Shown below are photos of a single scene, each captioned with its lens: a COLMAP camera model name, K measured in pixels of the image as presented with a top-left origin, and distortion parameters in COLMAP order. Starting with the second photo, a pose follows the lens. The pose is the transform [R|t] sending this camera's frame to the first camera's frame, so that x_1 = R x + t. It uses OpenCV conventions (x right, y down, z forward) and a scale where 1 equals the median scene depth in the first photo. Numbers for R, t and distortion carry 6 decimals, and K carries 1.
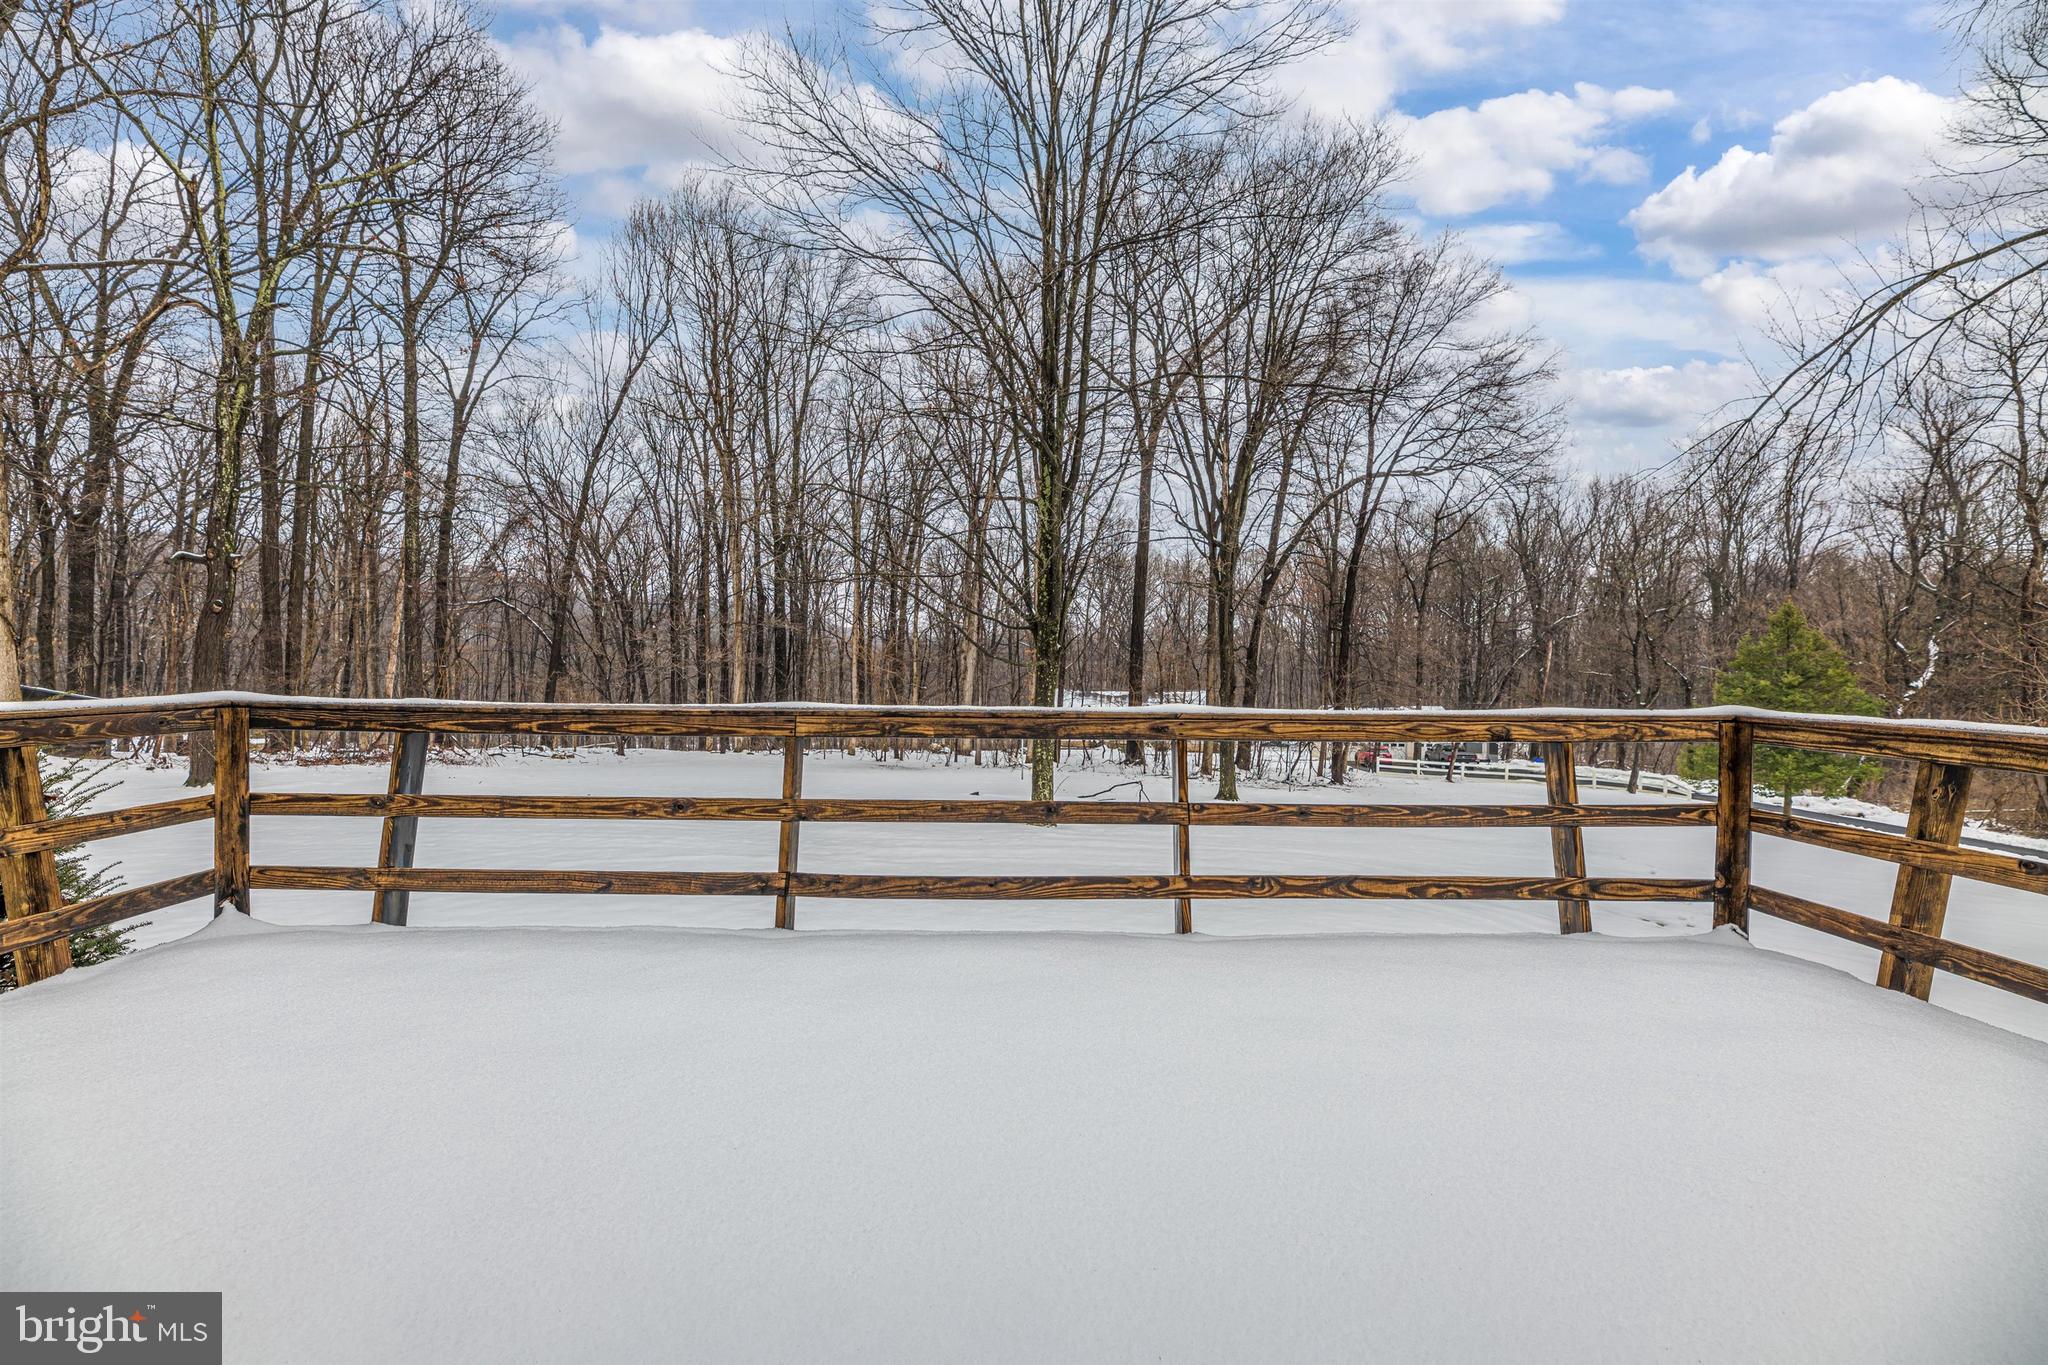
lens RADIAL K [[820.7, 0, 1023.6], [0, 820.7, 674.8], [0, 0, 1]] dist [0.000132, -0.000367]
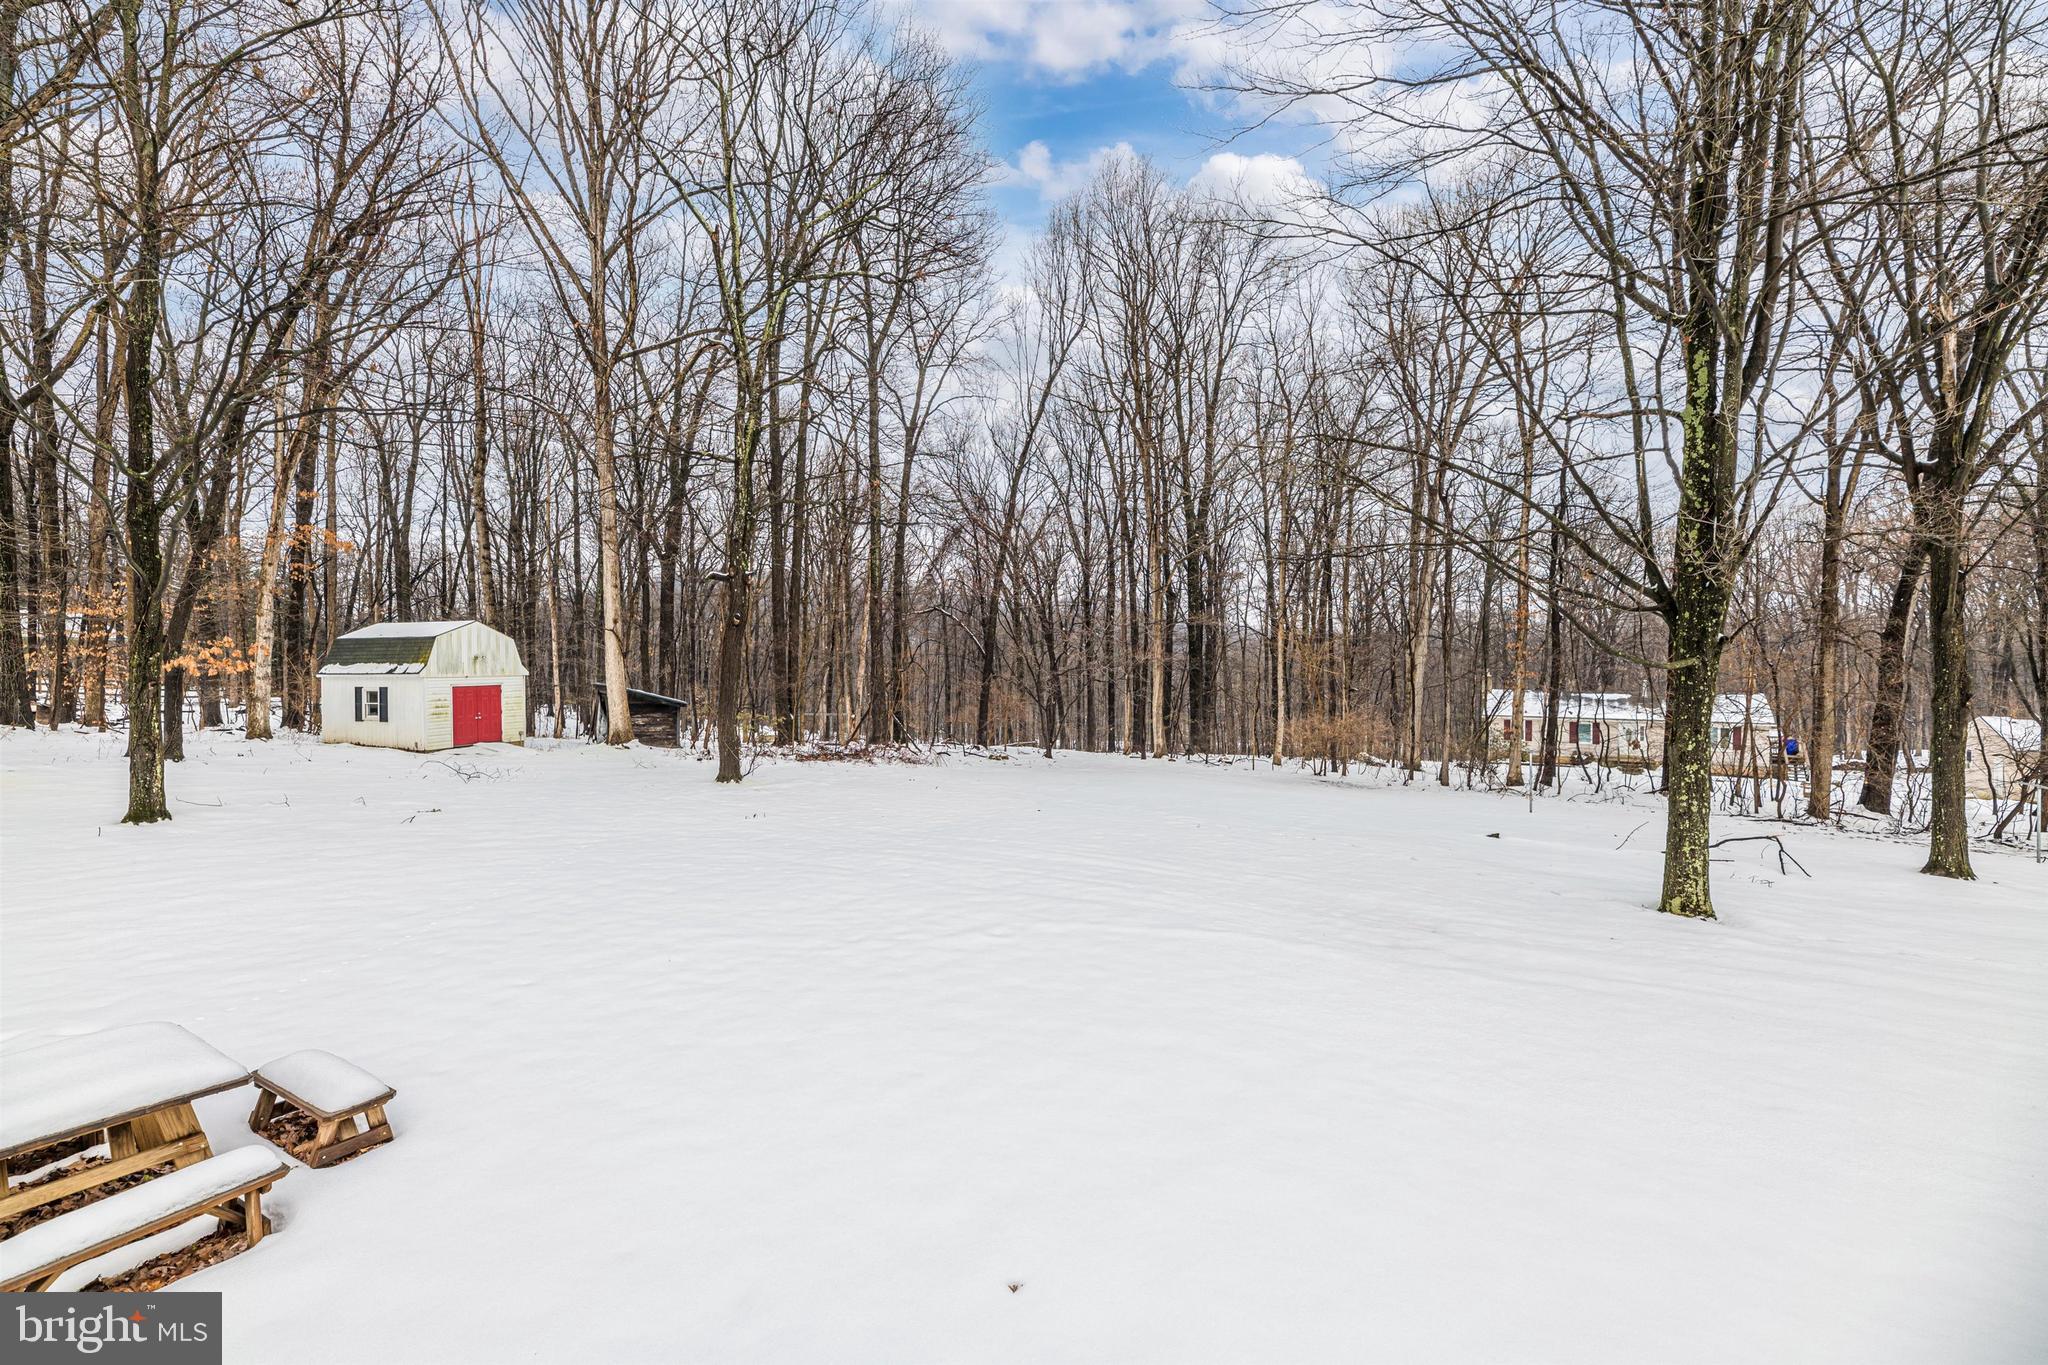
lens RADIAL K [[822.2, 0, 1024.0], [0, 822.2, 682.5], [0, 0, 1]] dist [-0.036602, -0.000037]
pose [[0.896416, -0.002603, -0.443206, -0.064183], [0.007183, 0.999937, 0.008657, -0.001516], [0.443156, -0.010944, 0.896378, 0.080153]]
